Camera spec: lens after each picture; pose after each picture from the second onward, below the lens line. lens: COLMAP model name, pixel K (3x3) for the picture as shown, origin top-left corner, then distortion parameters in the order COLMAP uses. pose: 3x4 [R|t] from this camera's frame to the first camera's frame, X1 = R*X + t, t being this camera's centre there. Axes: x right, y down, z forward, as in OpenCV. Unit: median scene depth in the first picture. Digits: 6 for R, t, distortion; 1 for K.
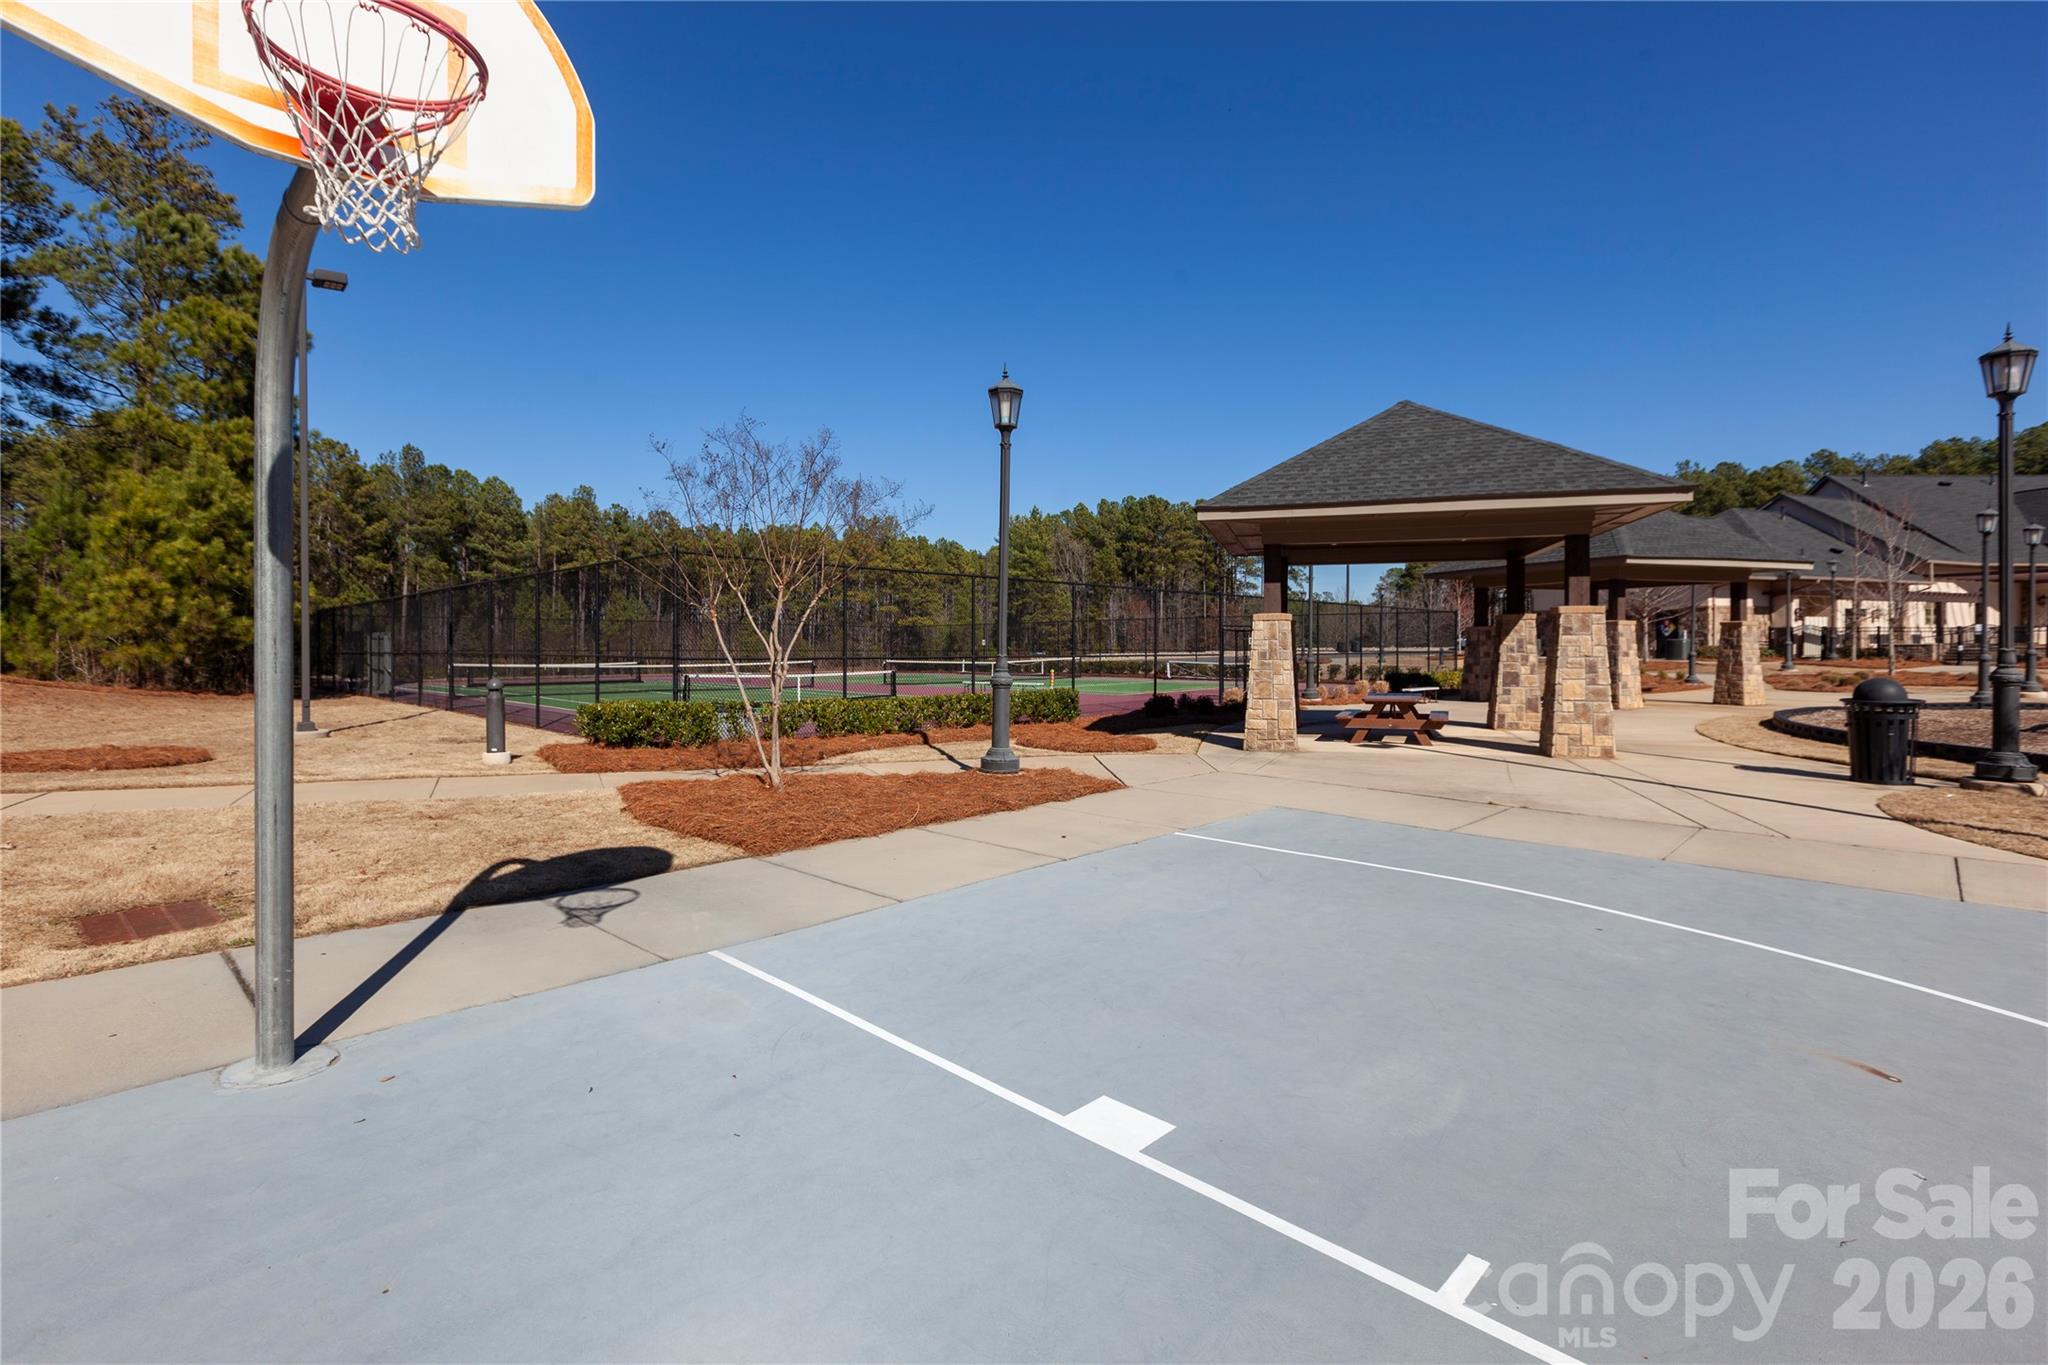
lens RADIAL K [[960.1, 0, 1024.0], [0, 960.1, 682.5], [0, 0, 1]] dist [0.001415, 0.000120]
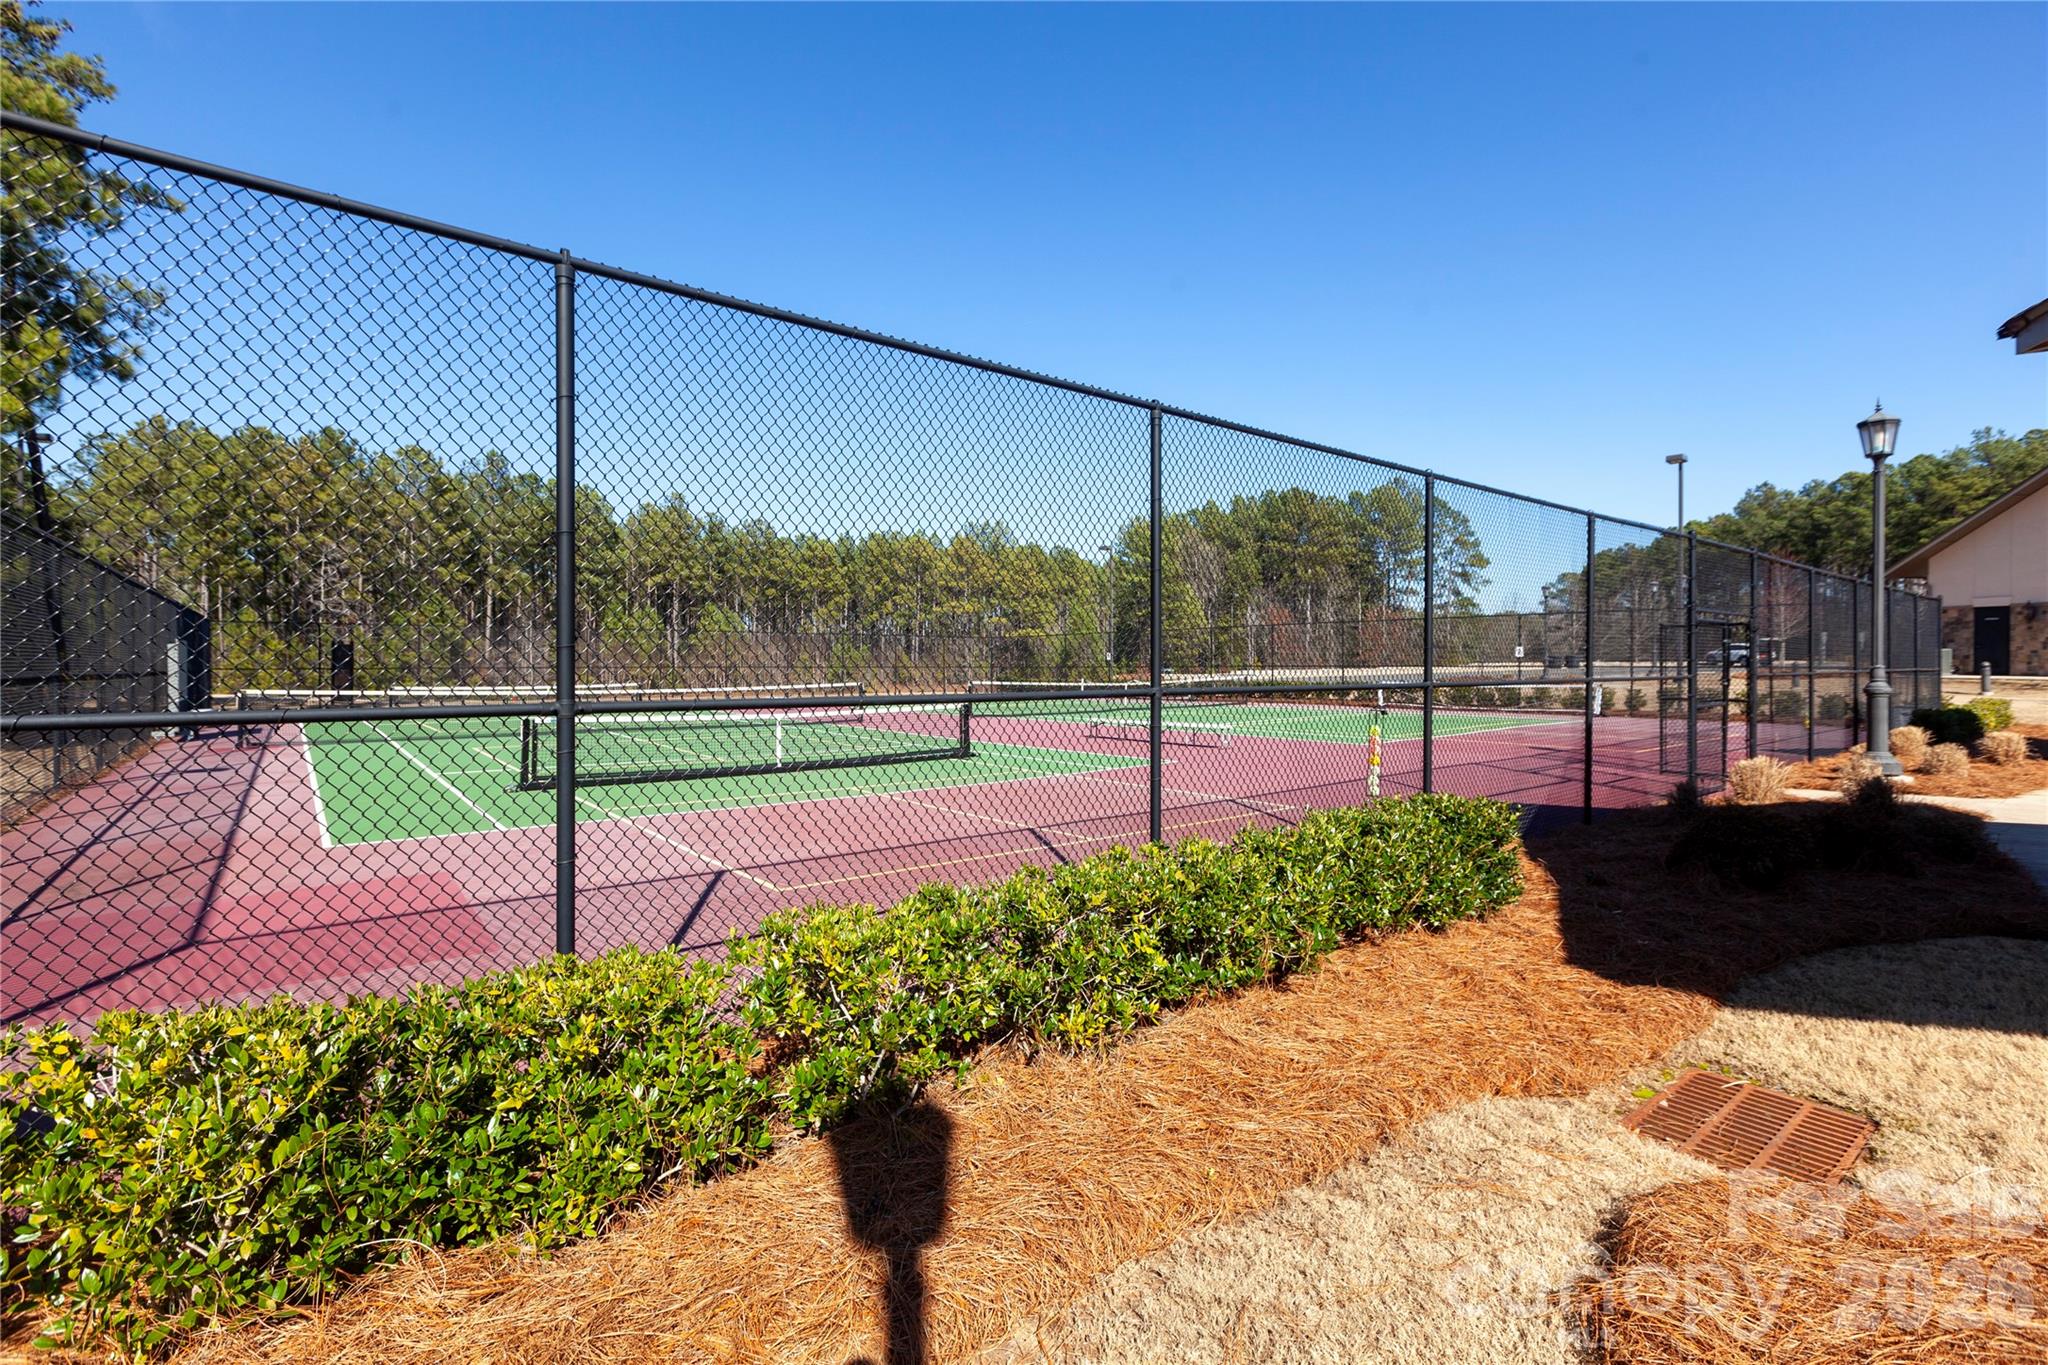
lens RADIAL K [[960.1, 0, 1024.0], [0, 960.1, 682.5], [0, 0, 1]] dist [0.001415, 0.000120]
pose [[0.992779, 0.000690, -0.119954, -0.006651], [-0.002669, 0.999863, -0.016335, -0.003779], [0.119926, 0.016537, 0.992645, 0.110200]]
